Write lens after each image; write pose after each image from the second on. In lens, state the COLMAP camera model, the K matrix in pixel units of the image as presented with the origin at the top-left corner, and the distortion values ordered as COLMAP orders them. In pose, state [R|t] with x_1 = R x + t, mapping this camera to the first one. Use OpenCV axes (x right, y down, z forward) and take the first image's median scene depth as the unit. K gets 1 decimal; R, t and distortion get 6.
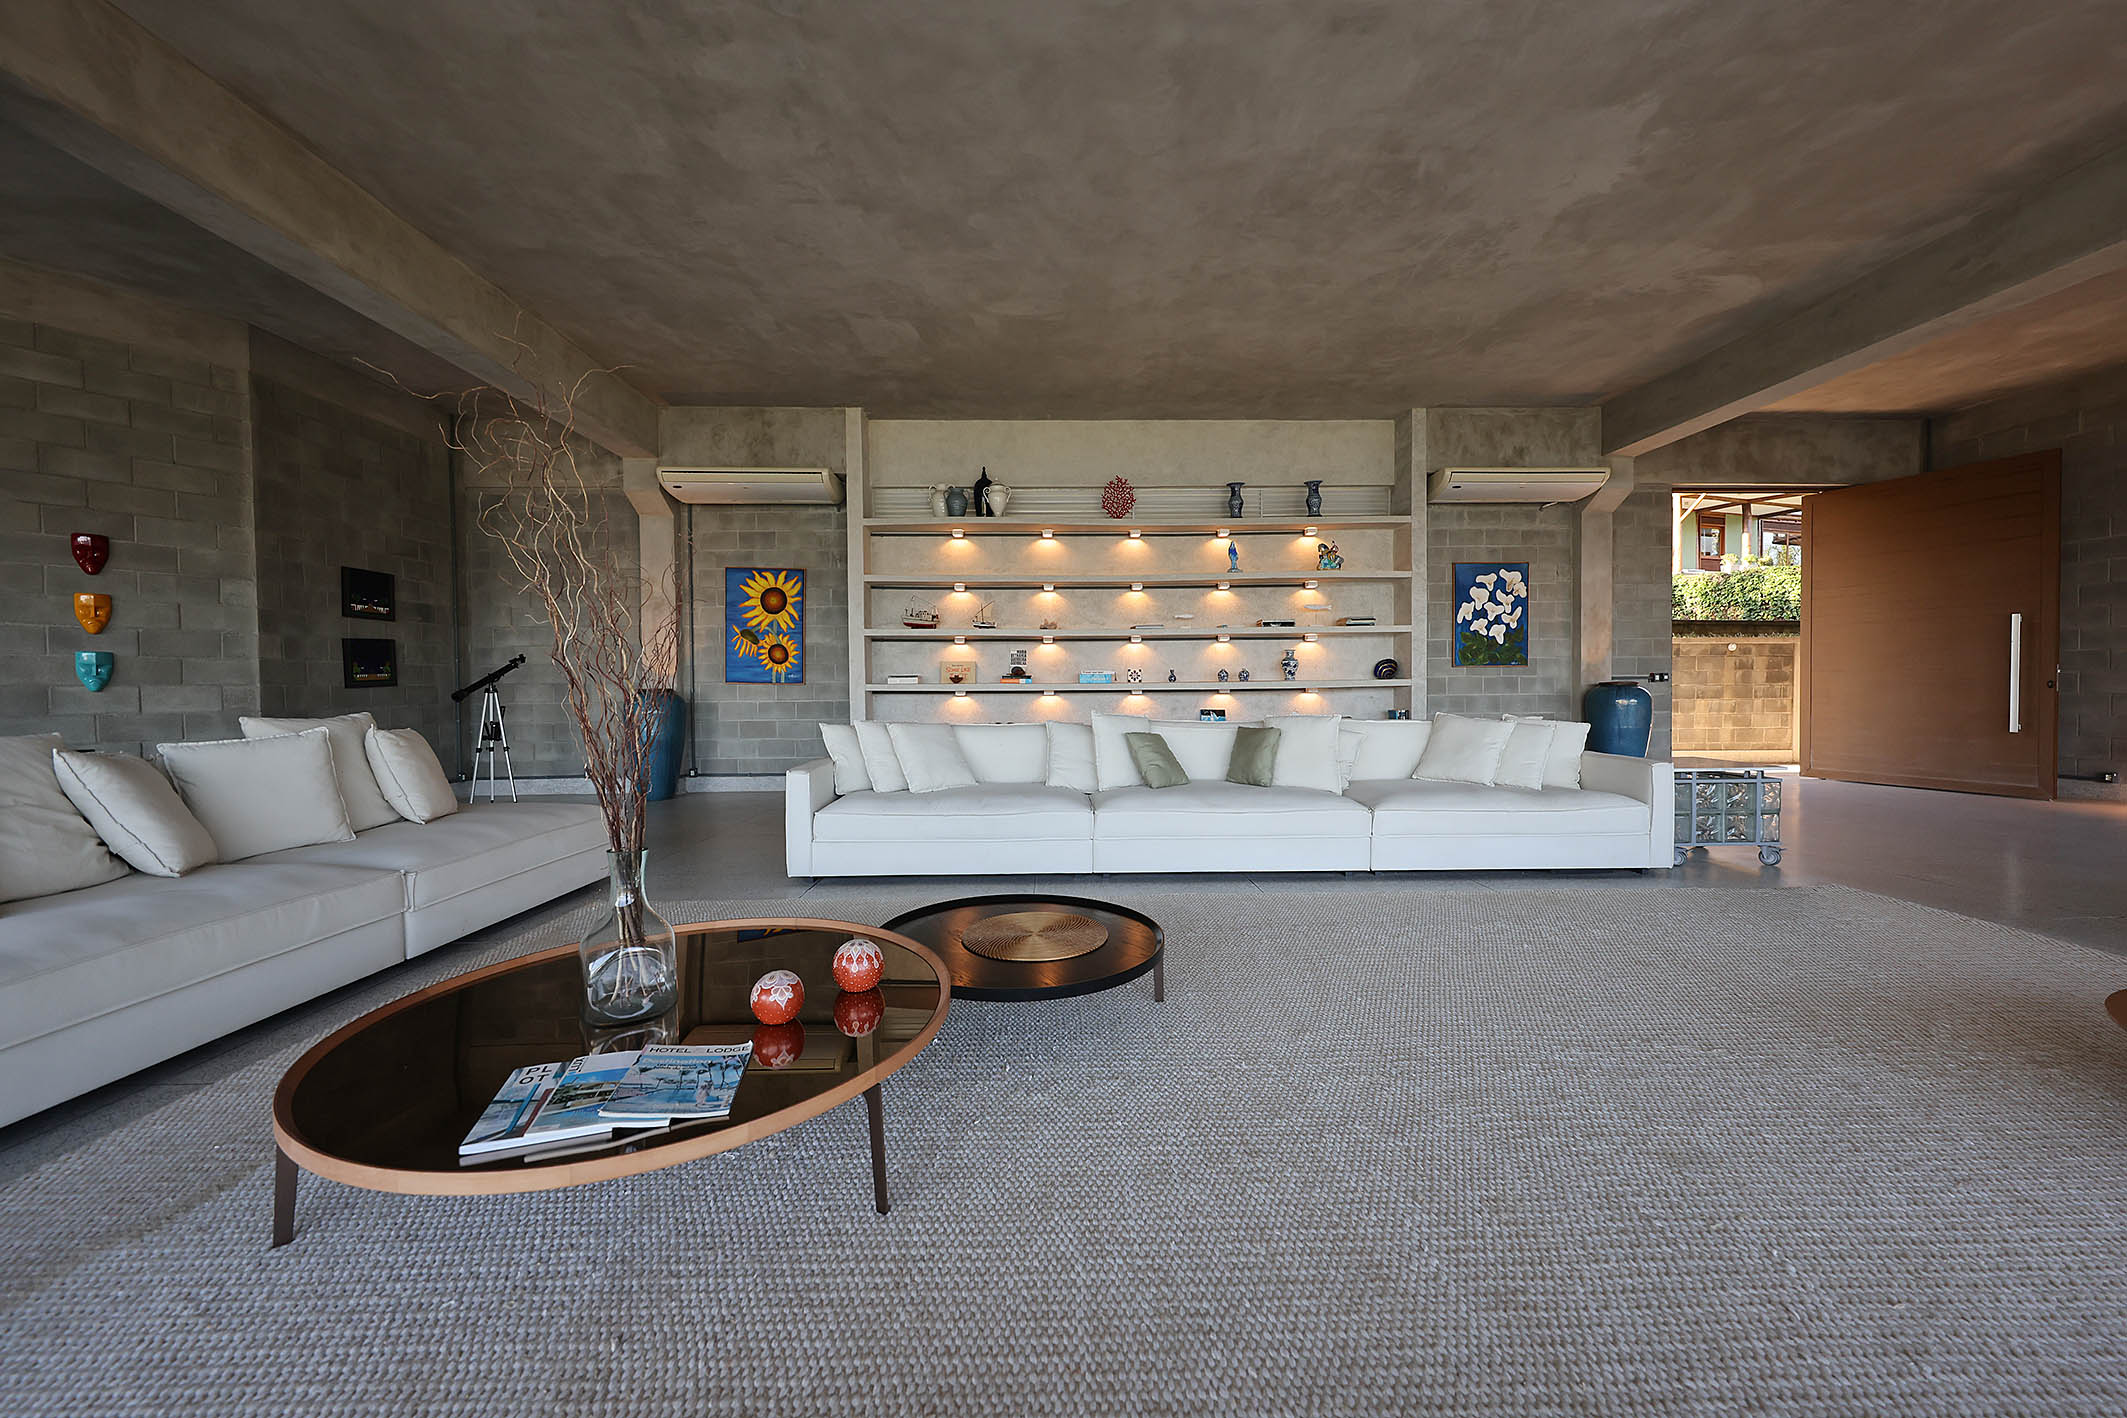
lens RADIAL K [[791.7, 0, 1065.2], [0, 791.7, 704.0], [0, 0, 1]] dist [-0.000926, 0.002023]
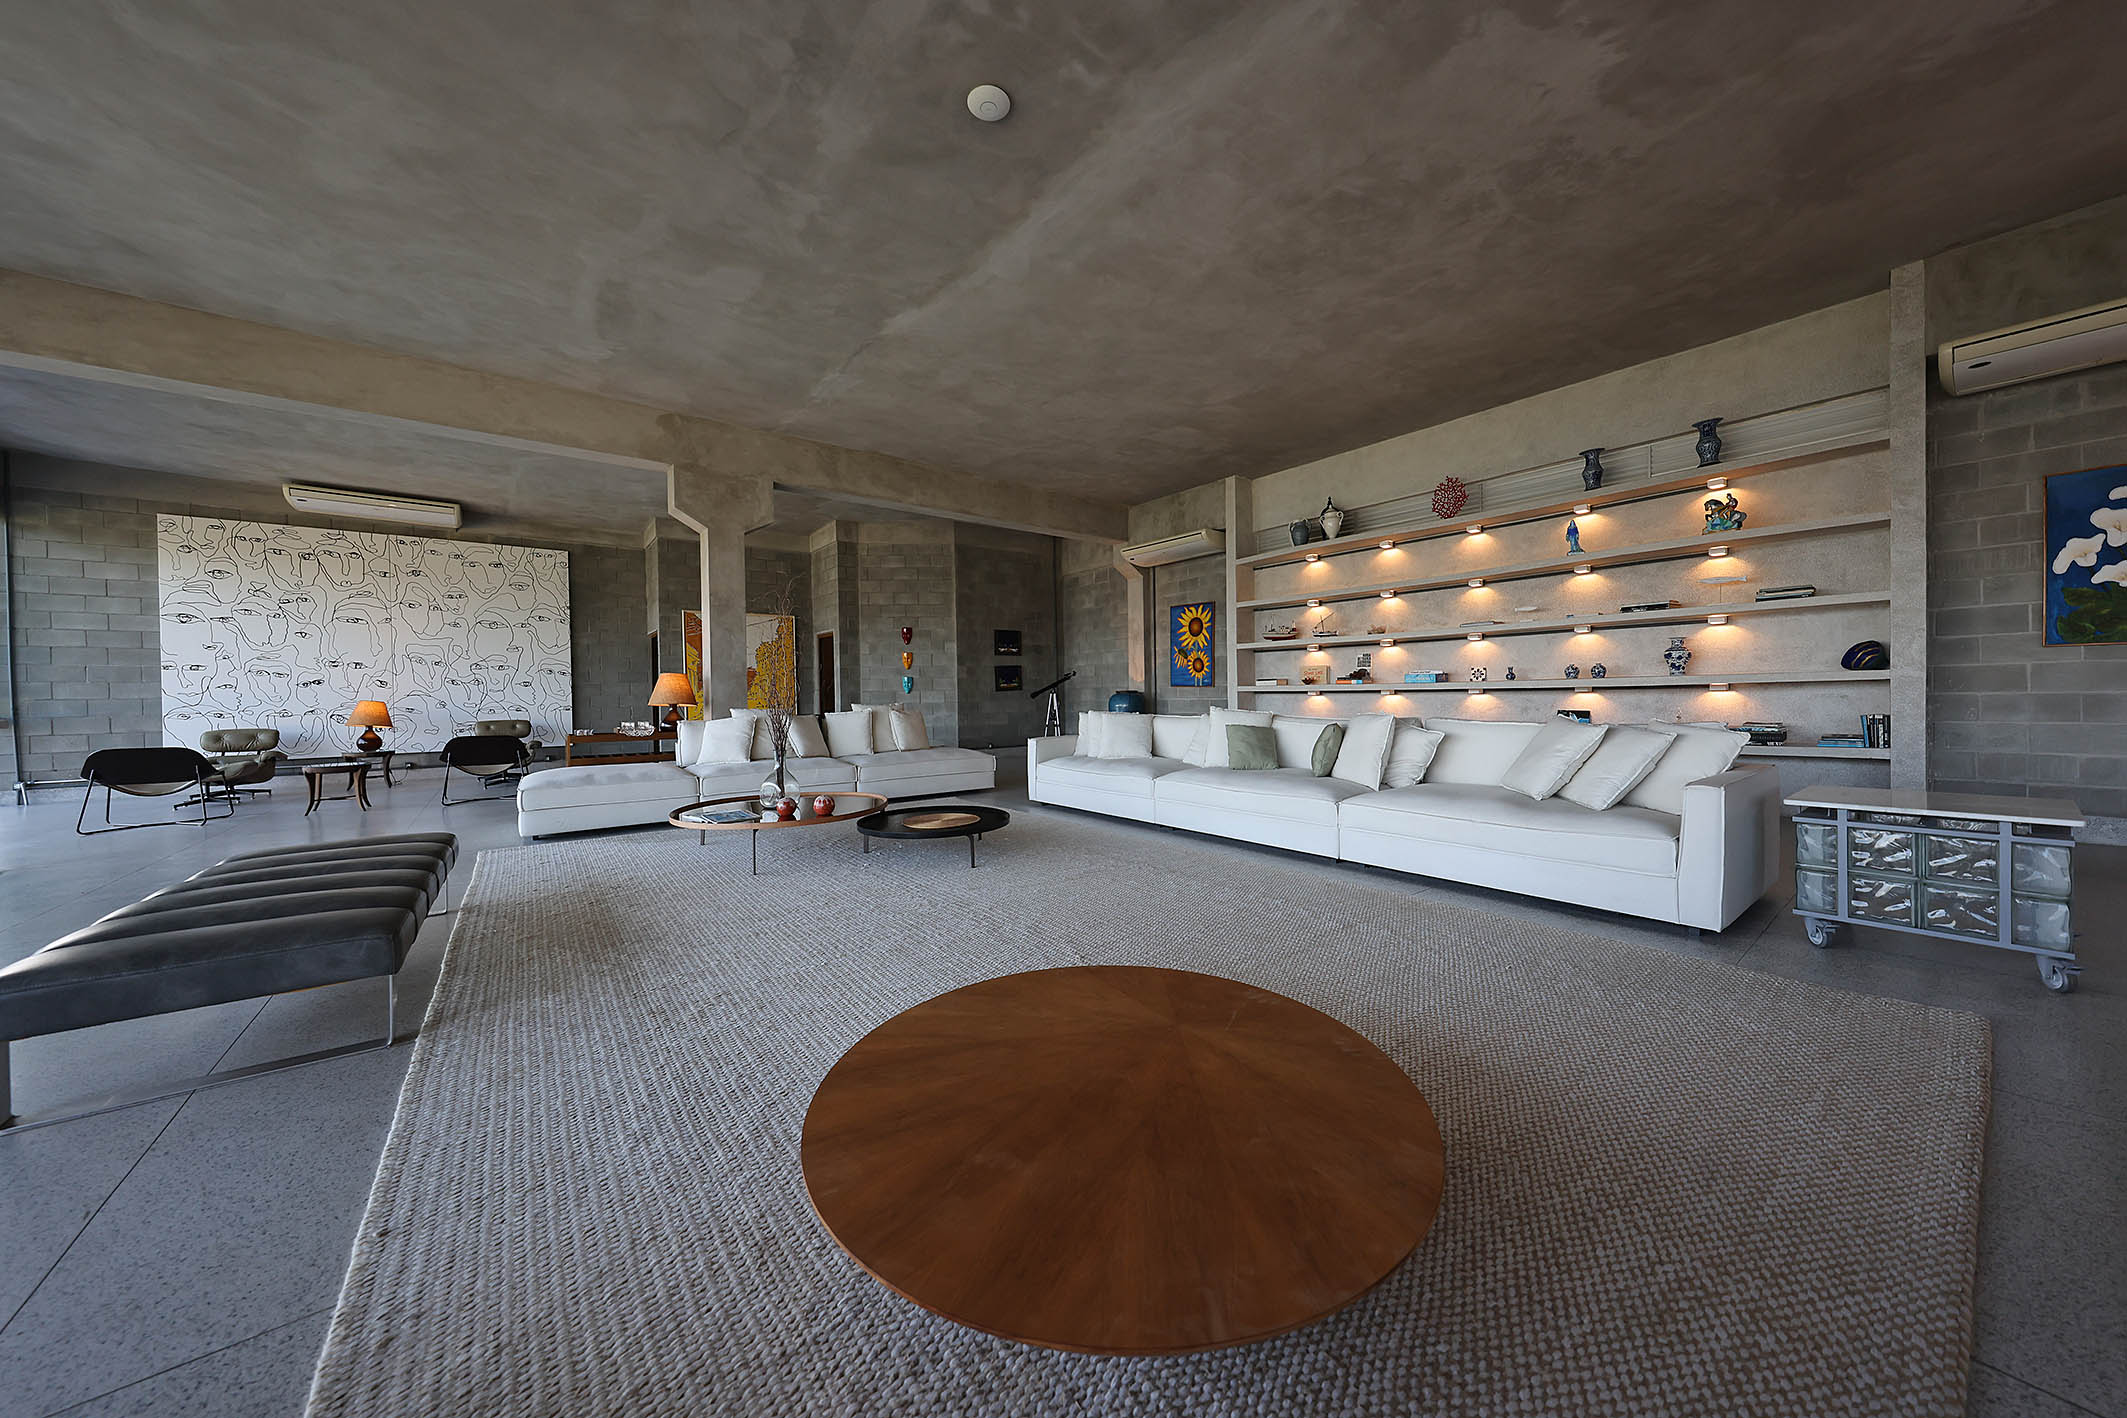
lens RADIAL K [[705.1, 0, 1064.1], [0, 705.1, 703.0], [0, 0, 1]] dist [0.002202, 0.000014]
pose [[0.599896, 0.008173, -0.800036, 0.508081], [-0.007297, 0.999962, 0.004744, -0.000623], [0.800045, 0.002992, 0.599933, 0.072805]]
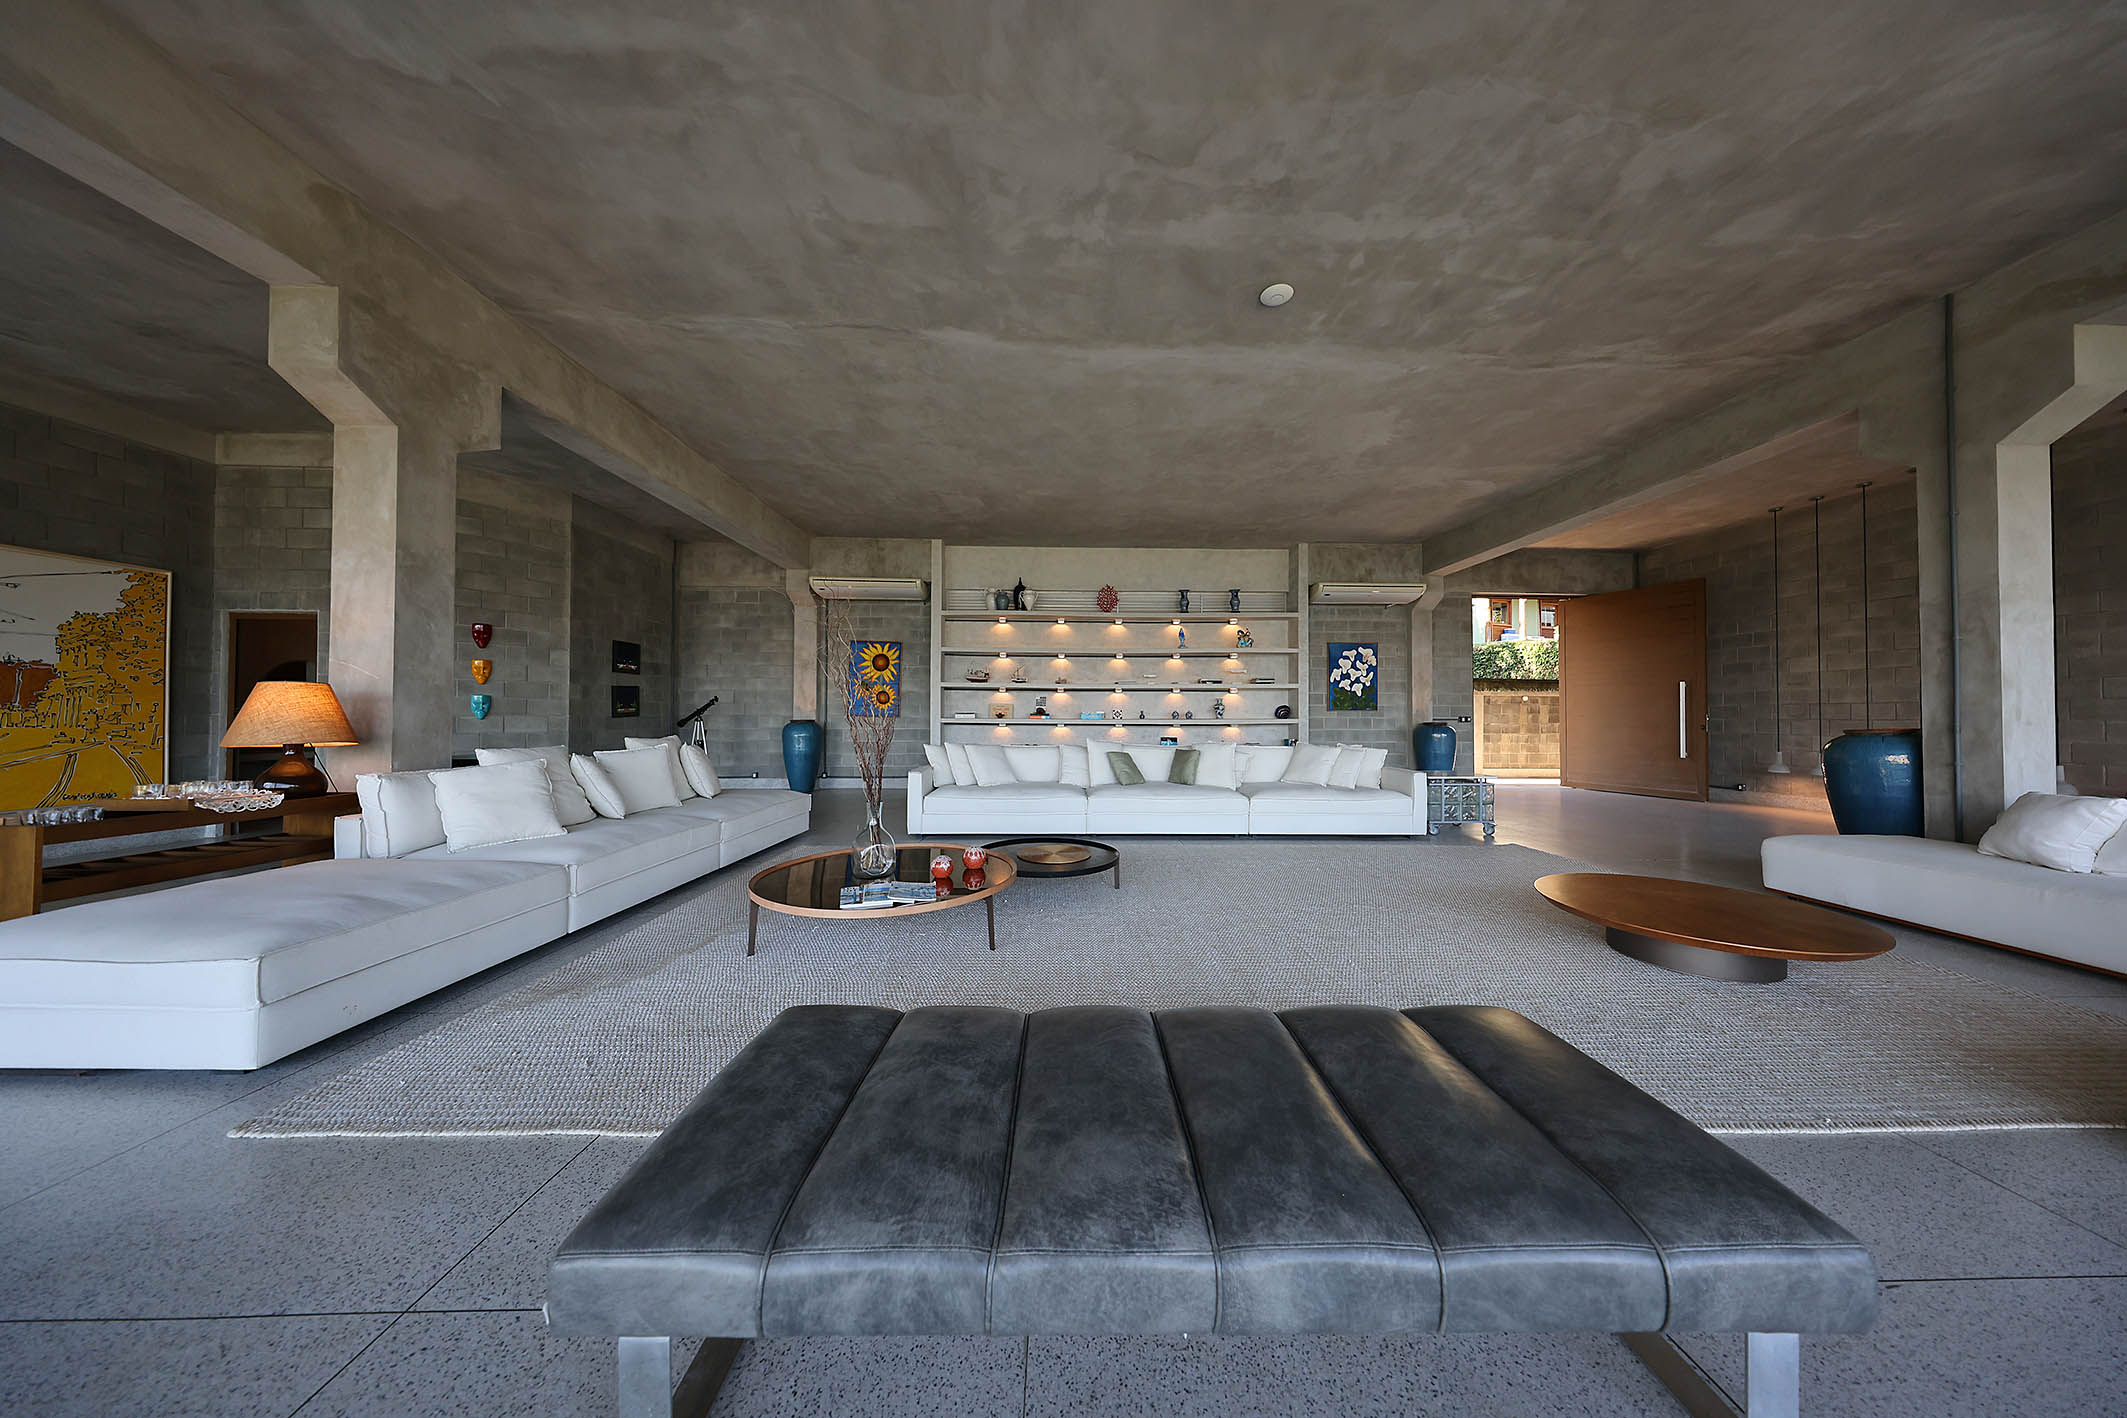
lens RADIAL K [[611.5, 0, 1072.7], [0, 611.5, 709.6], [0, 0, 1]] dist [0.000260, 0.000027]
pose [[0.999929, 0.011834, 0.001693, -0.000022], [-0.011773, 0.999396, -0.032711, -0.005844], [-0.002079, 0.032688, 0.999463, -0.180707]]
